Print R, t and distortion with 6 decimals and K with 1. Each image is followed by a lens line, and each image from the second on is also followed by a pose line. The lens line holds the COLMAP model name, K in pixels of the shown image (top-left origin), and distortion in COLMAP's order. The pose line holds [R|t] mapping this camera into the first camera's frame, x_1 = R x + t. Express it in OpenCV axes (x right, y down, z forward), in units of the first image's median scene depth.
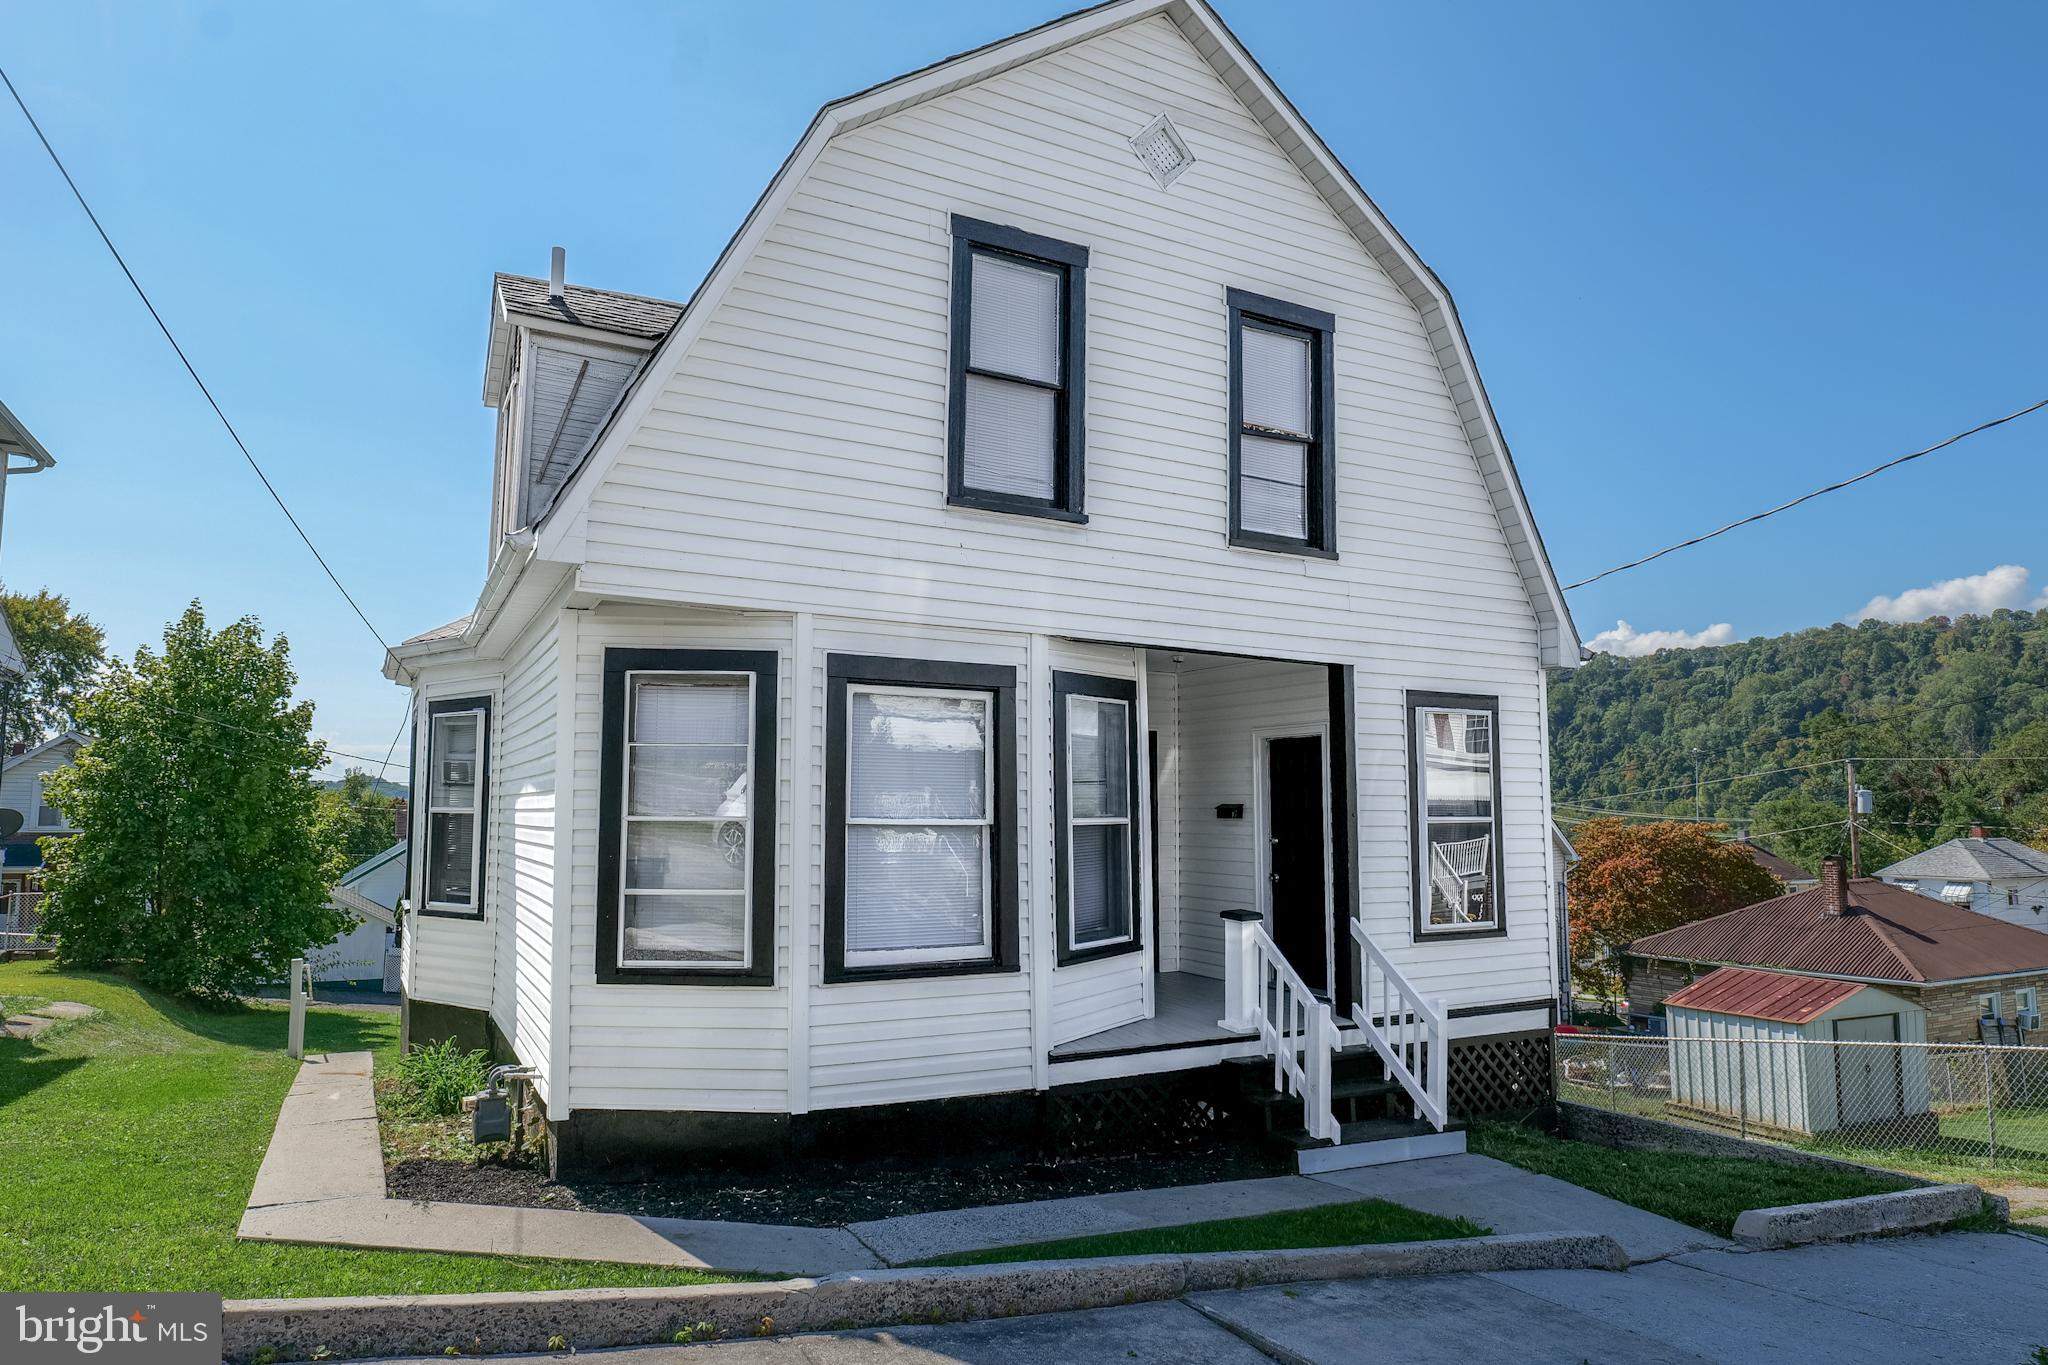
lens RADIAL K [[1242.8, 0, 1024.0], [0, 1242.8, 682.5], [0, 0, 1]] dist [-0.022590, 0.001584]
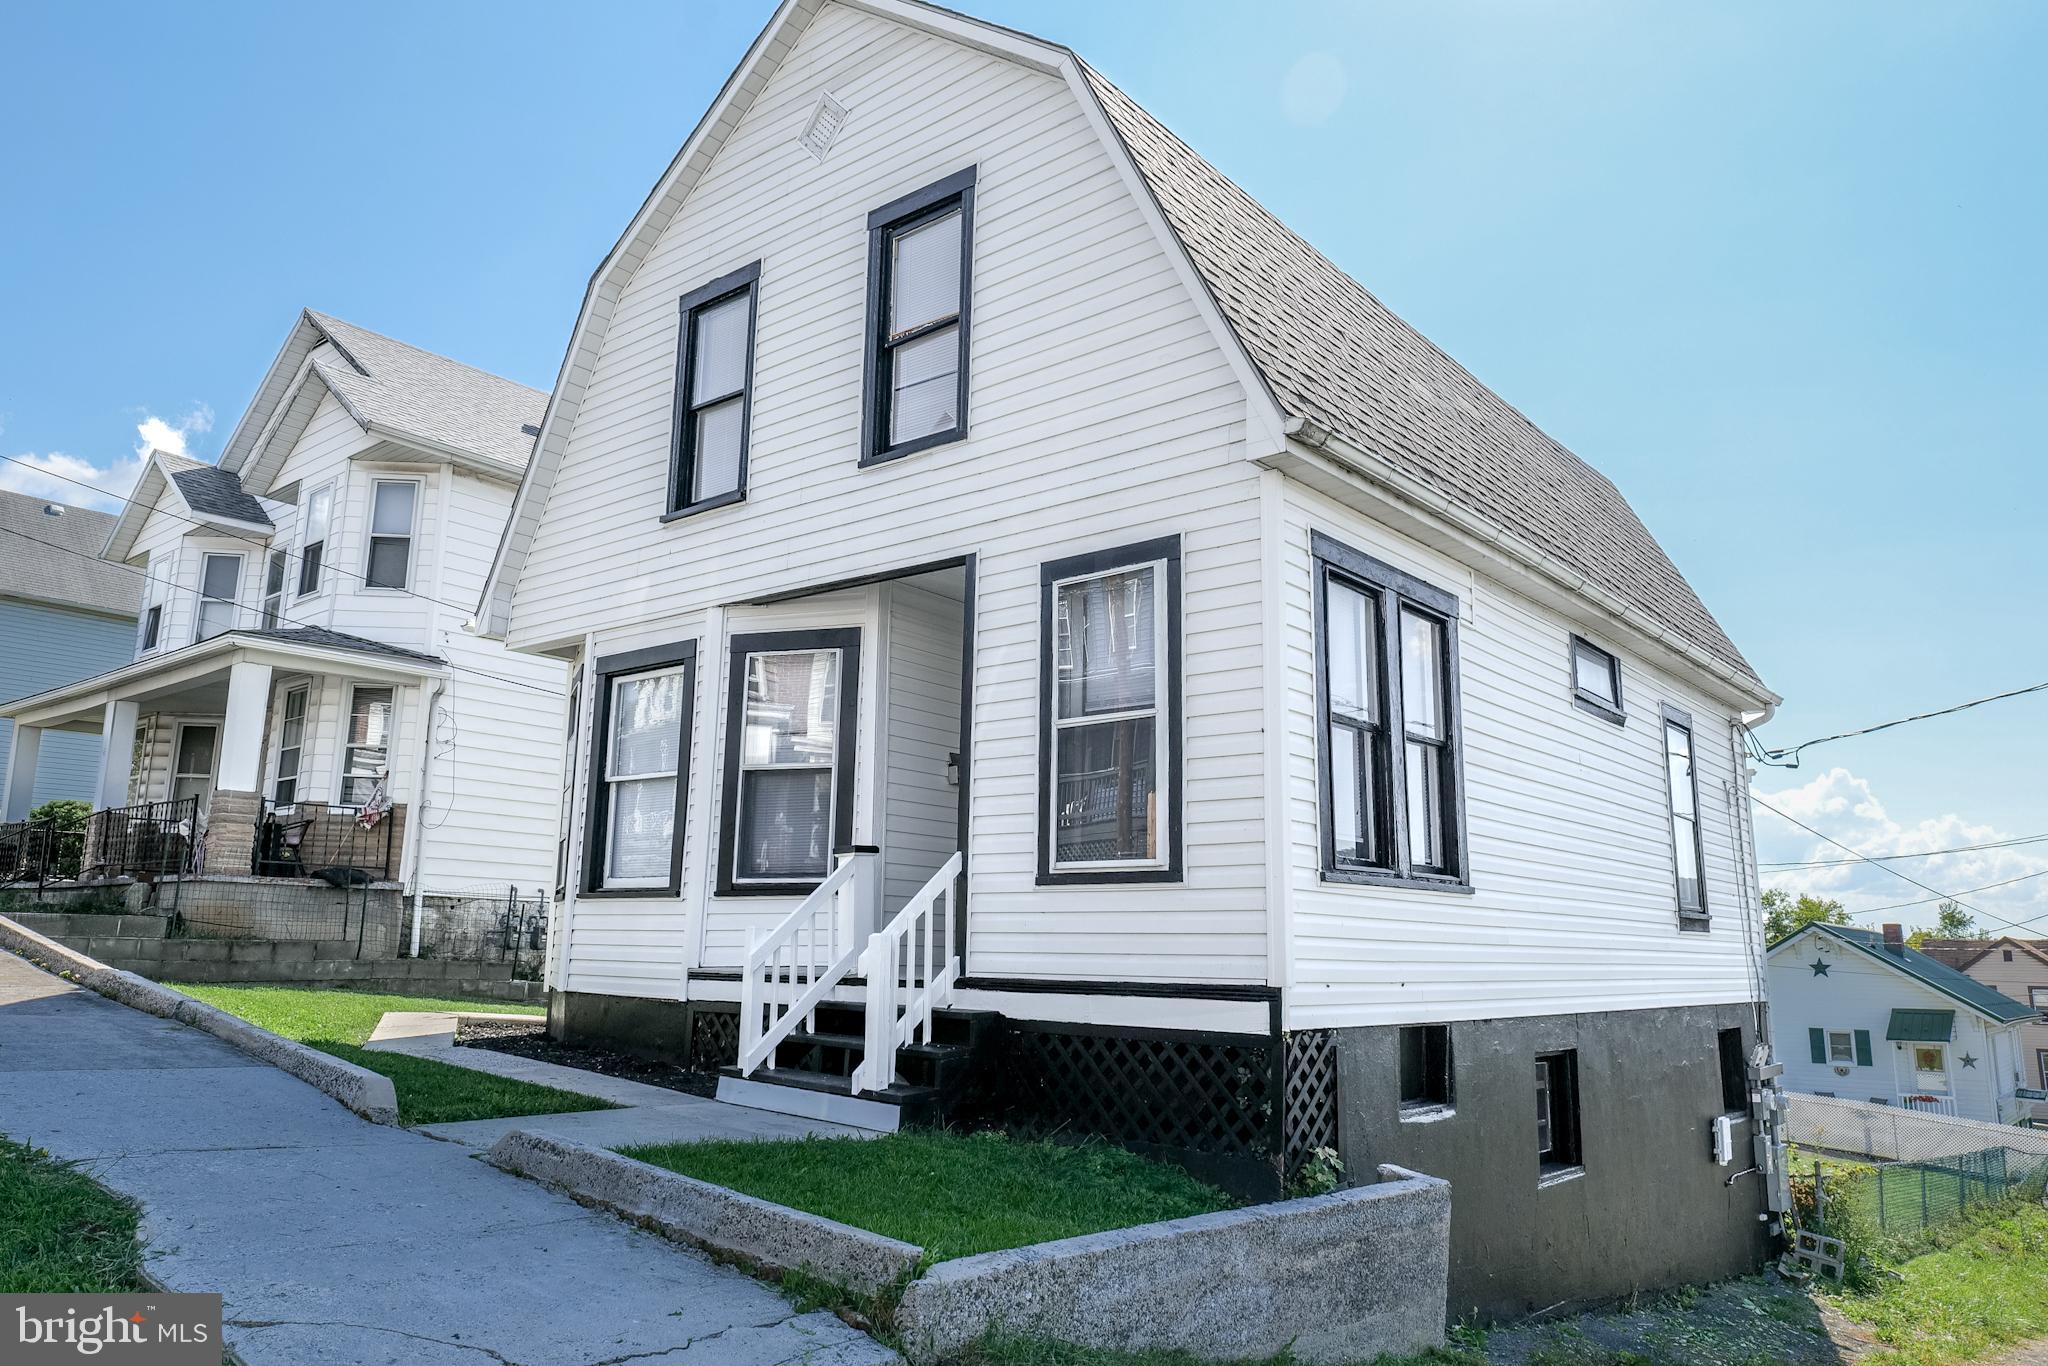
lens RADIAL K [[1386.0, 0, 1024.0], [0, 1386.0, 683.0], [0, 0, 1]] dist [-0.004426, -0.002498]
pose [[0.378840, -0.176050, -0.908563, 1.259848], [0.079595, 0.984300, -0.157536, 0.251926], [0.922033, -0.012636, 0.386905, 0.760296]]
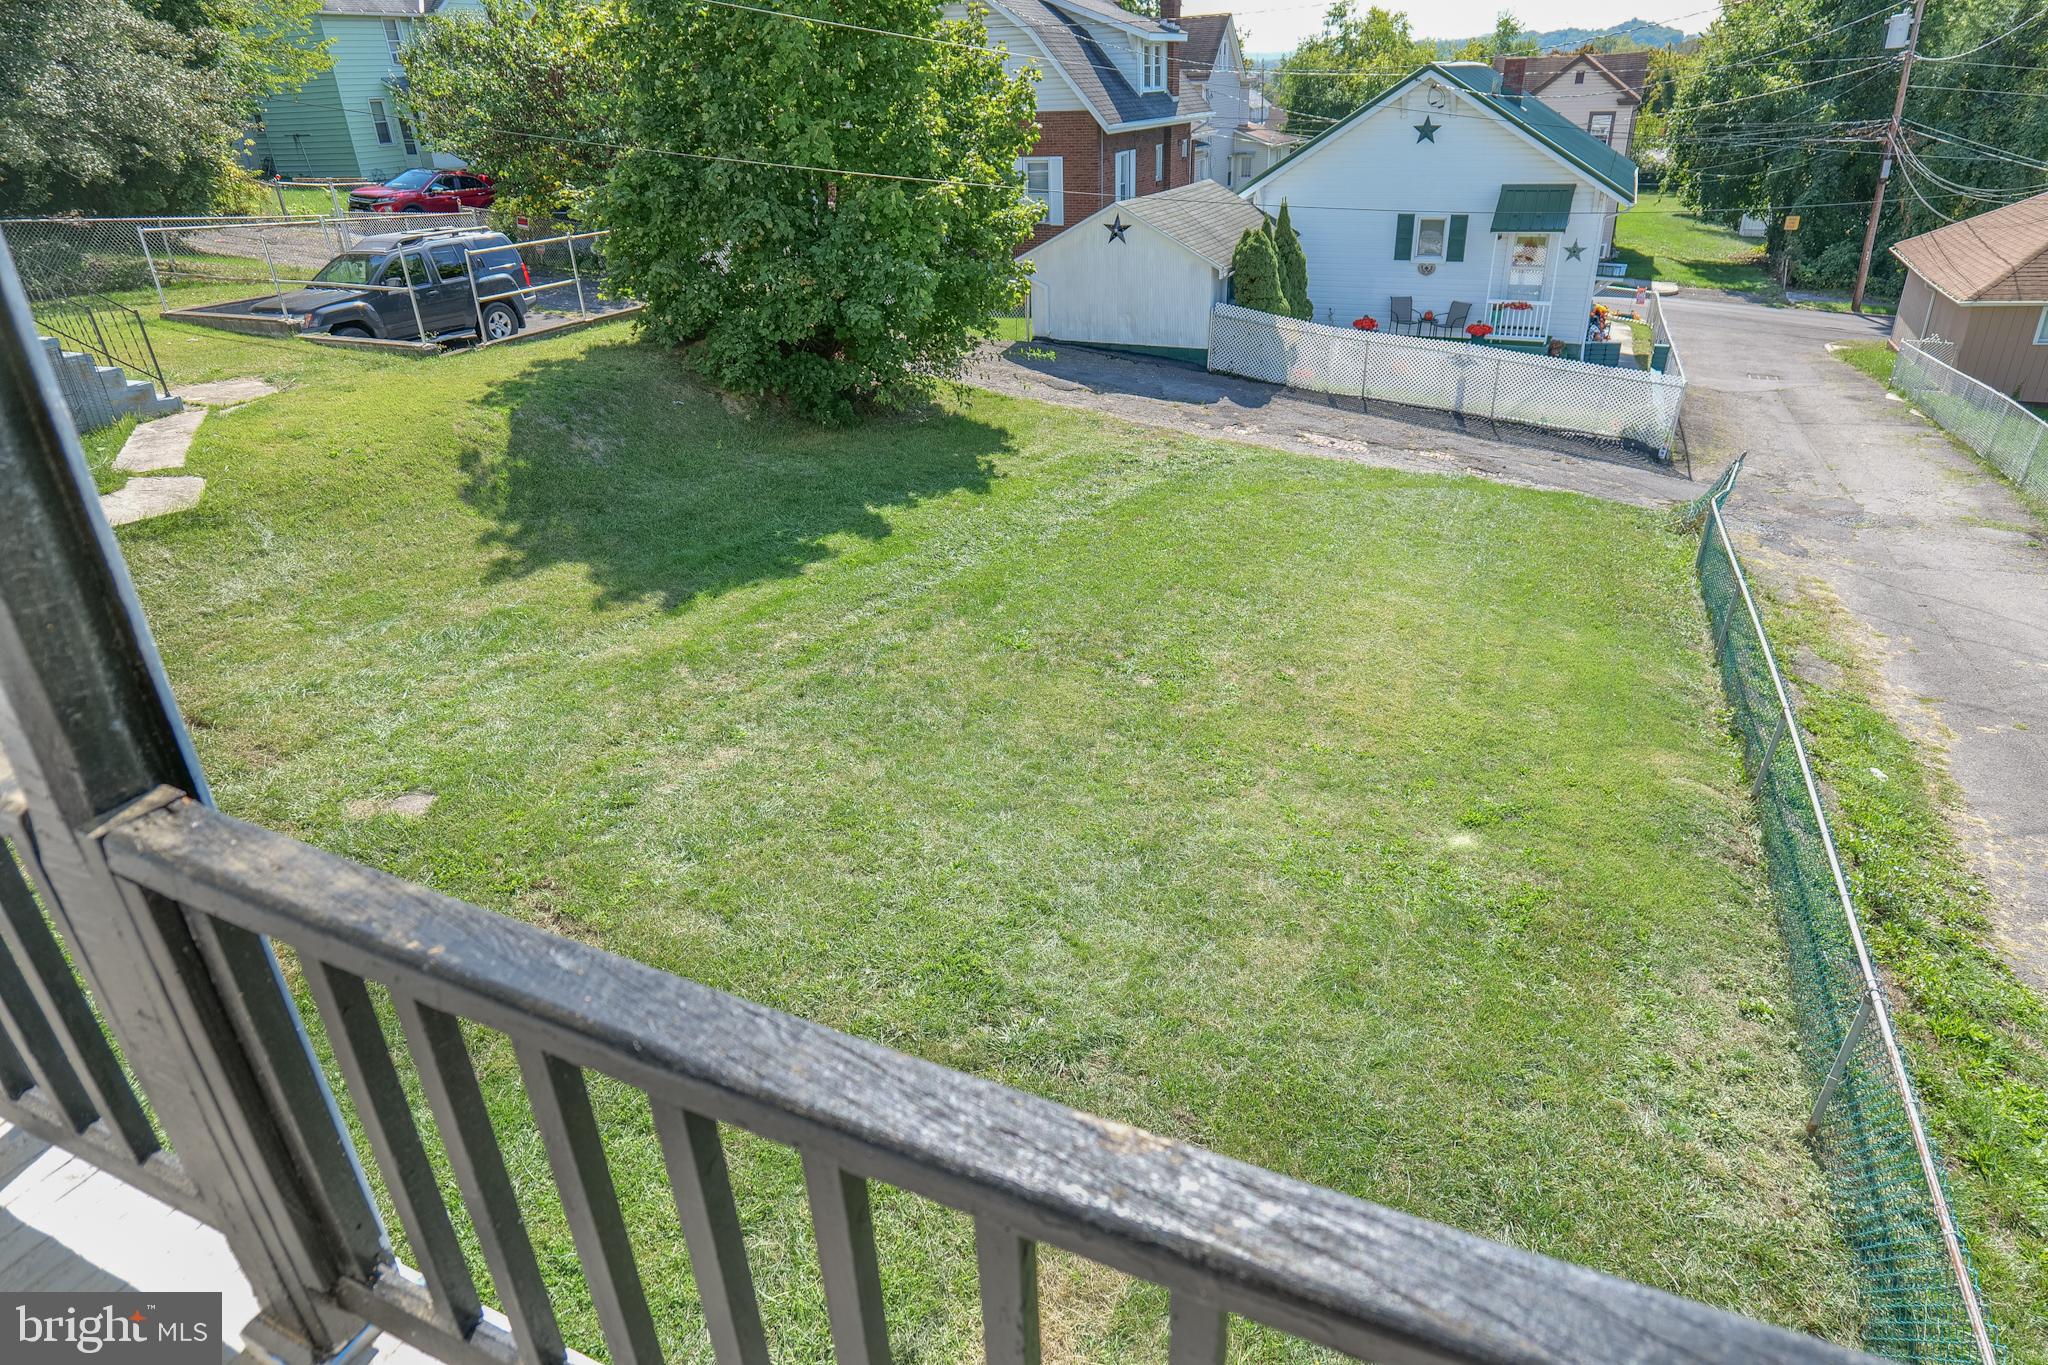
lens RADIAL K [[1187.2, 0, 1024.0], [0, 1187.2, 682.5], [0, 0, 1]] dist [-0.003627, 0.000069]
pose [[0.608546, 0.336885, -0.718457, -0.220798], [0.116005, 0.857910, 0.500533, 0.252916], [0.784993, -0.387942, 0.482997, 2.337948]]
